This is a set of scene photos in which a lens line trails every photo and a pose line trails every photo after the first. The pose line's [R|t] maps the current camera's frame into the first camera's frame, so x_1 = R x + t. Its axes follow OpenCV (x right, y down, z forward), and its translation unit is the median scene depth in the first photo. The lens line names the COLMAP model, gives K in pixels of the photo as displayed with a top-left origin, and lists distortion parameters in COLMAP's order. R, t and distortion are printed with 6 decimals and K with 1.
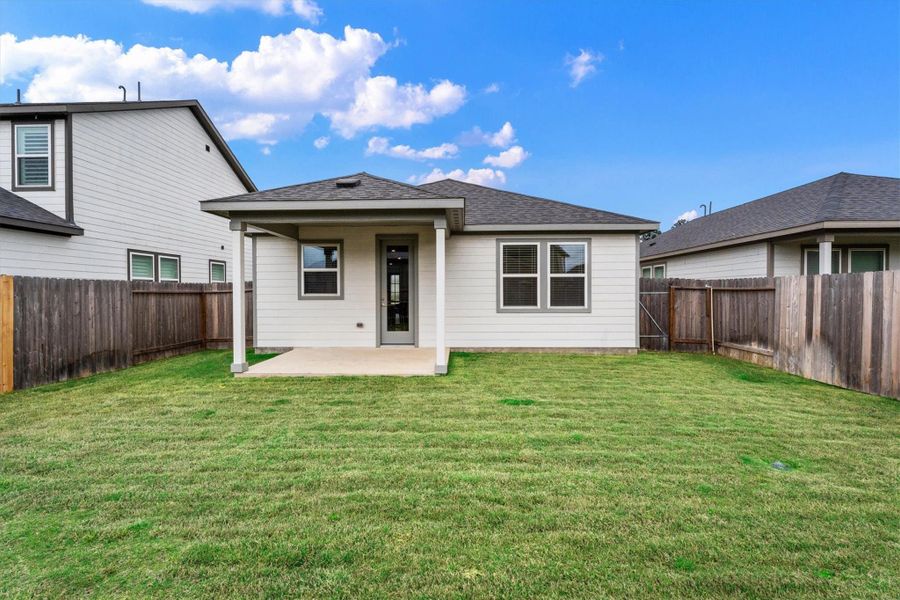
lens RADIAL K [[391.2, 0, 450.0], [0, 391.2, 300.0], [0, 0, 1]] dist [0.000441, -0.000287]
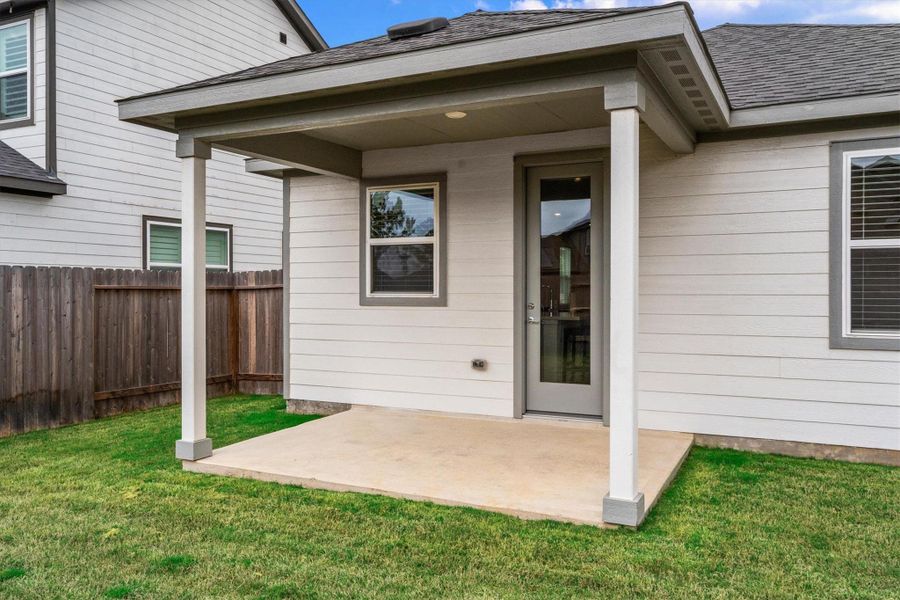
lens RADIAL K [[715.4, 0, 450.0], [0, 715.4, 300.0], [0, 0, 1]] dist [-0.002434, 0.003763]
pose [[0.911601, 0.009885, -0.410957, 0.069102], [-0.011680, 0.999930, -0.001856, -0.006311], [0.410910, 0.006492, 0.911653, 0.252289]]
